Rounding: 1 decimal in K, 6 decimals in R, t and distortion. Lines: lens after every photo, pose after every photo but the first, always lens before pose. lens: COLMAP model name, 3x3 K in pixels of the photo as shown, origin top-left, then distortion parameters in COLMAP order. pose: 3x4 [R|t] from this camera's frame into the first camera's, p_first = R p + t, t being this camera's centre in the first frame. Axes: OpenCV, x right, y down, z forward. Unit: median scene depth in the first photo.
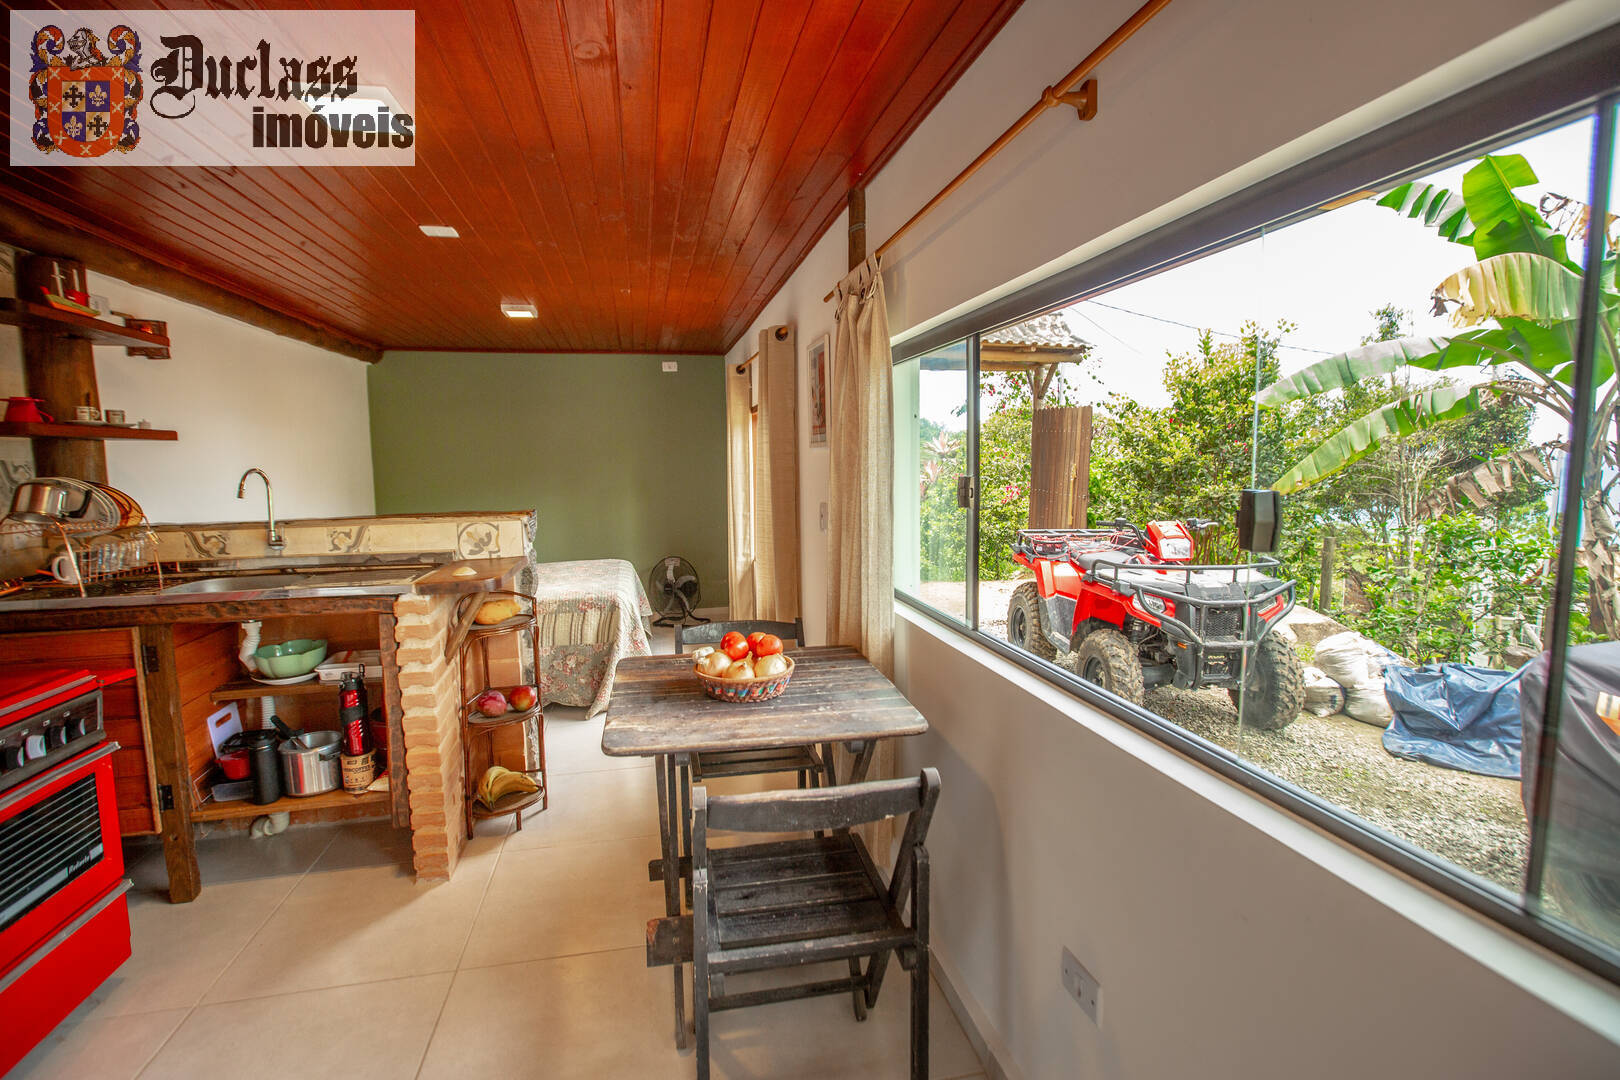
lens RADIAL K [[753.0, 0, 819.4], [0, 753.0, 528.6], [0, 0, 1]] dist [-0.057317, 0.021811]
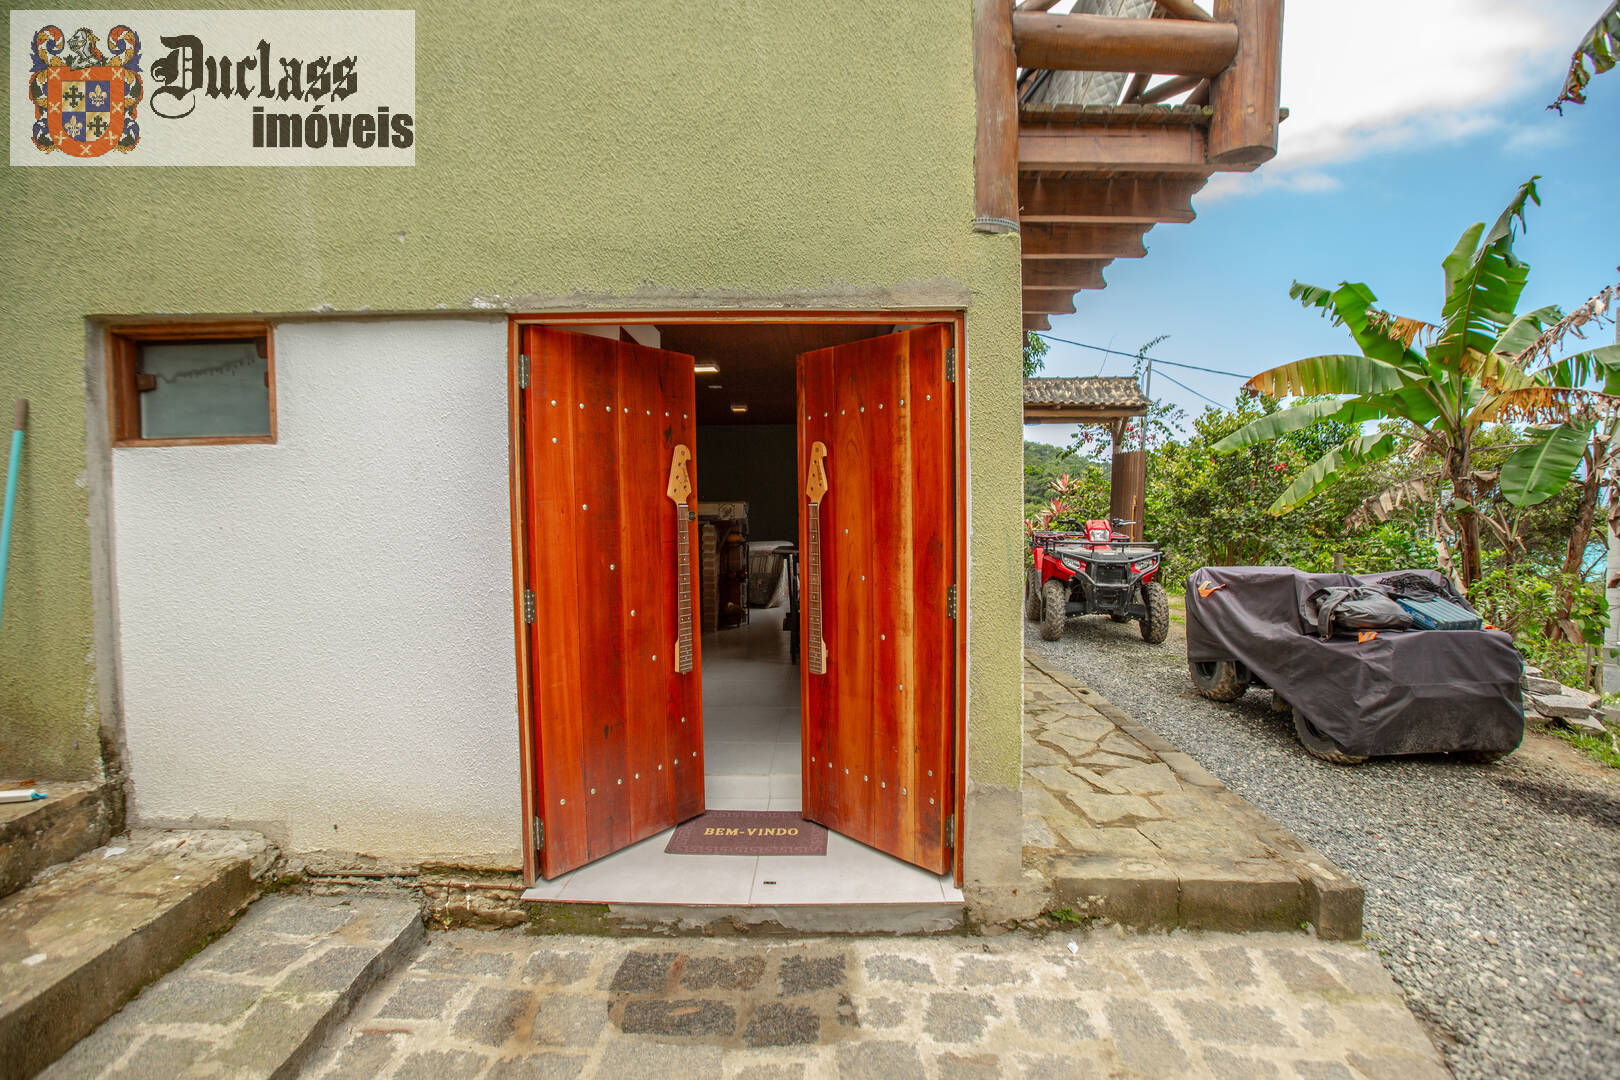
lens RADIAL K [[753.0, 0, 815.4], [0, 753.0, 534.8], [0, 0, 1]] dist [-0.057317, 0.021811]
pose [[0.971602, 0.013737, -0.236223, 0.296371], [-0.025848, 0.998501, -0.048246, 0.146453], [0.235207, 0.052981, 0.970500, -0.953966]]
